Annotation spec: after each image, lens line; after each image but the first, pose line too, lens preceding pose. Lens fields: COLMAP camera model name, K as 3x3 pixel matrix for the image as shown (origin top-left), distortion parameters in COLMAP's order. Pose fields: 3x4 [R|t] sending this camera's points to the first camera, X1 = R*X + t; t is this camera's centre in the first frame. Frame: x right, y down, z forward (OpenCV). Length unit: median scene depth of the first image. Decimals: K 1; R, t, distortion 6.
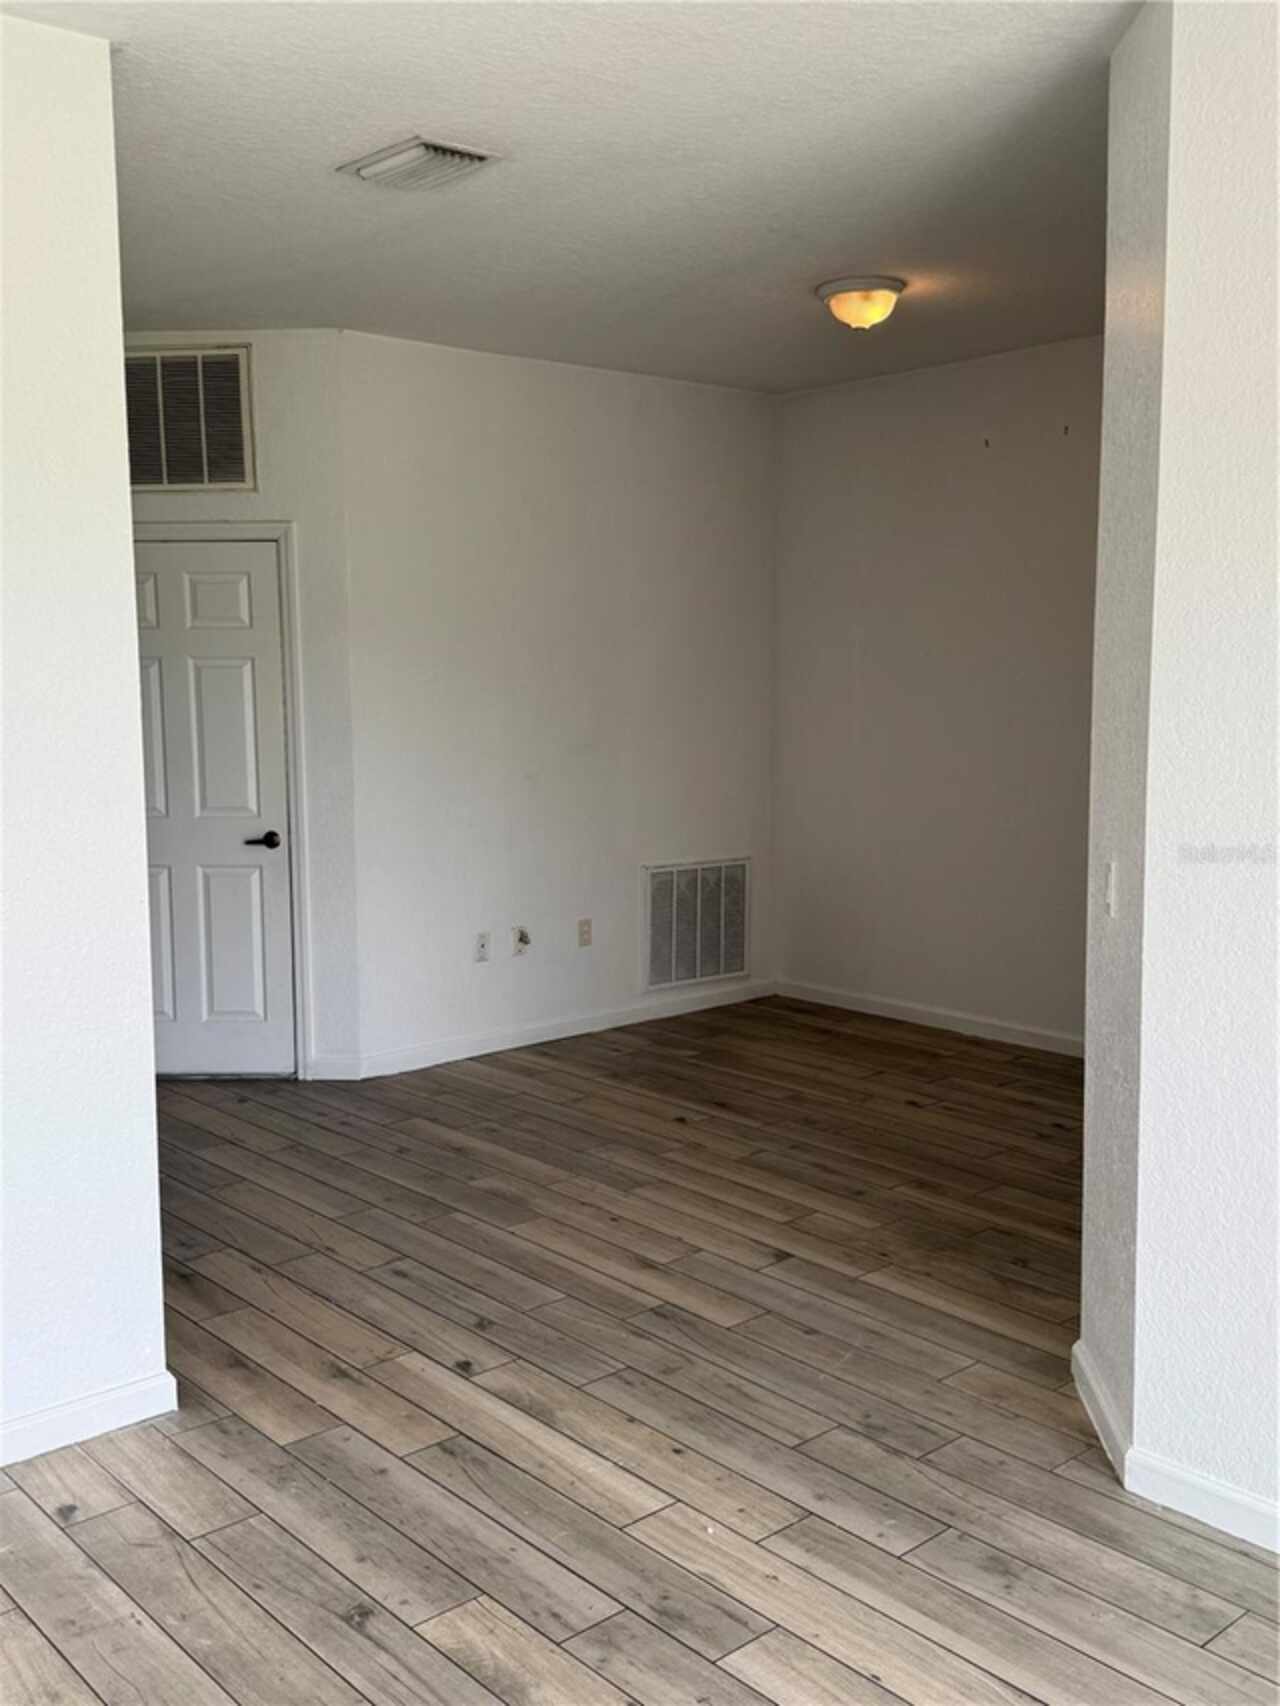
lens RADIAL K [[1618.4, 0, 640.0], [0, 1618.4, 853.0], [0, 0, 1]] dist [0.150992, -0.282035]
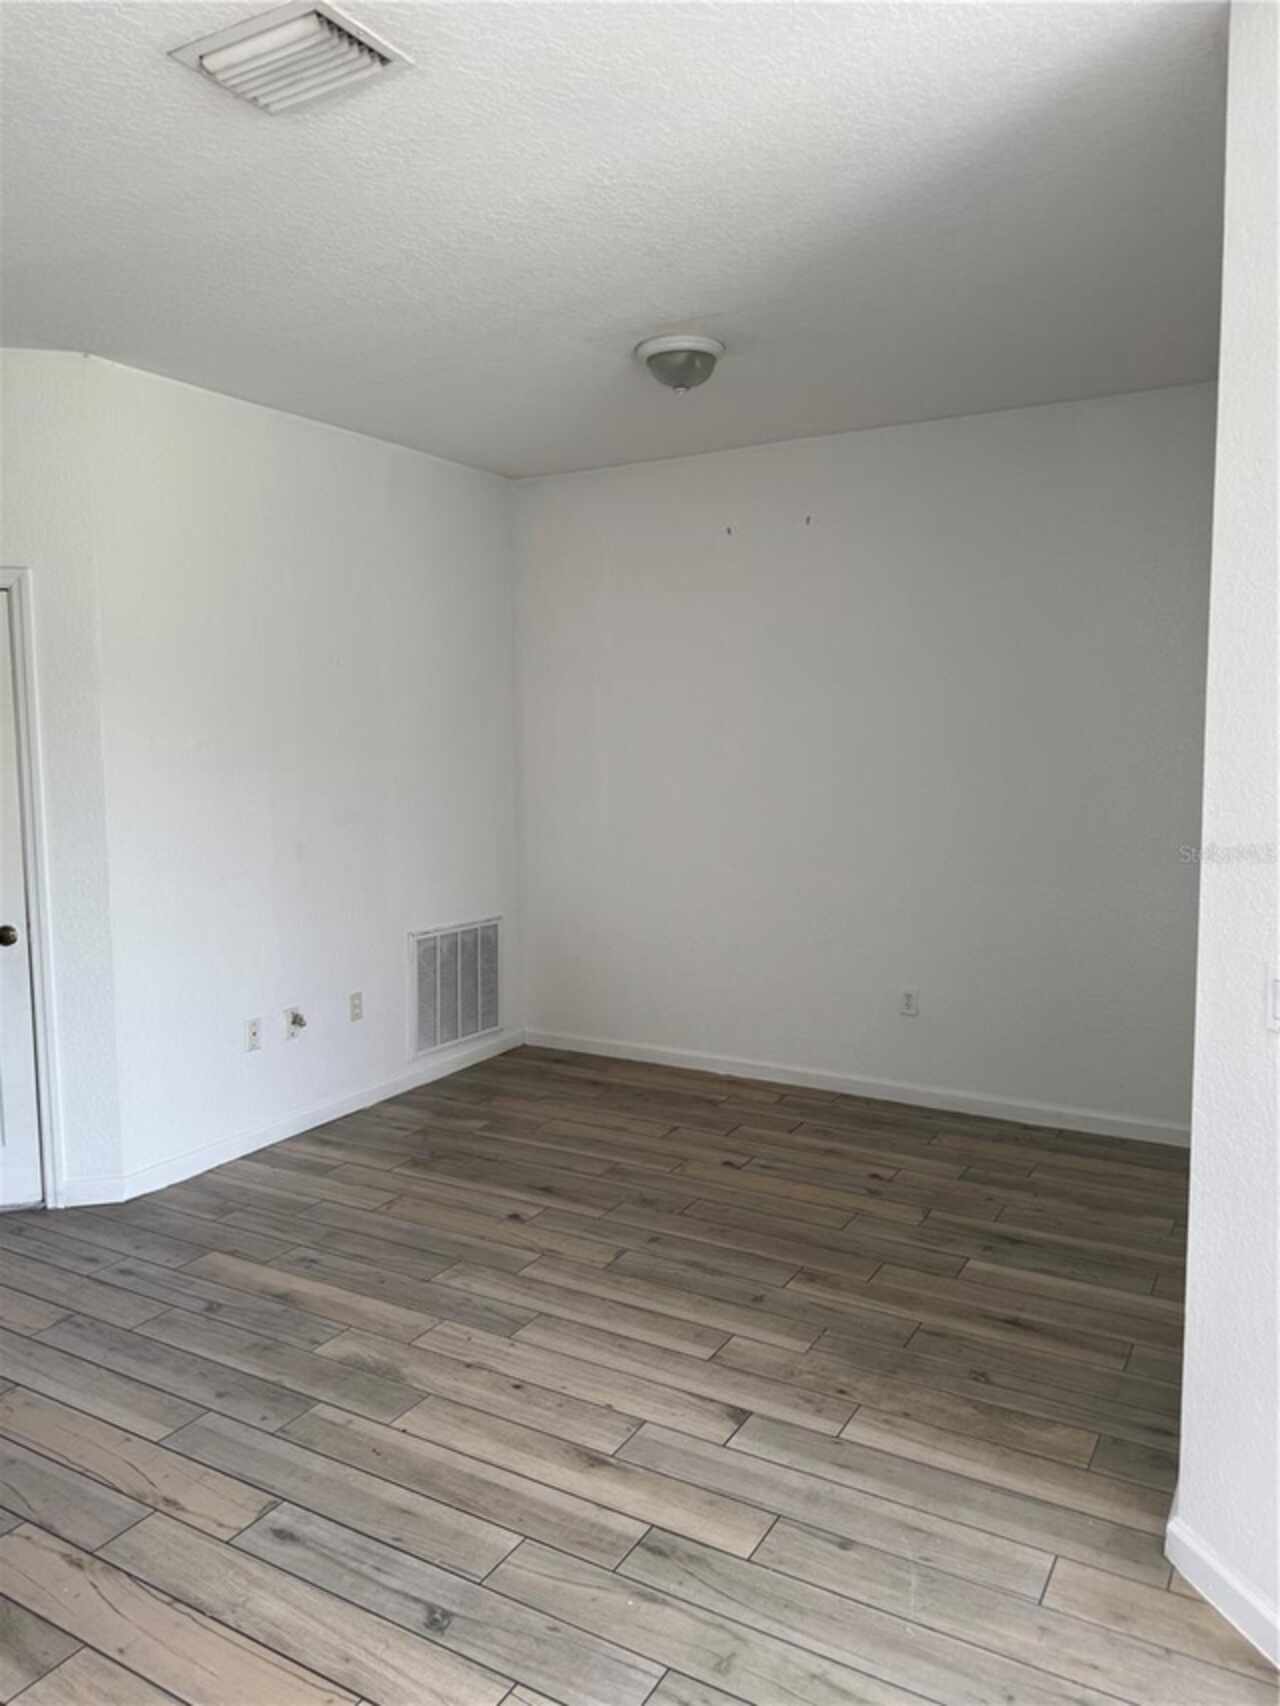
lens RADIAL K [[1200.2, 0, 640.0], [0, 1200.2, 853.0], [0, 0, 1]] dist [0.034598, -0.055262]
pose [[0.946632, -0.033457, 0.320574, -0.129010], [0.038478, 0.999216, -0.009340, -0.037854], [-0.320010, 0.021176, 0.947177, 0.334995]]
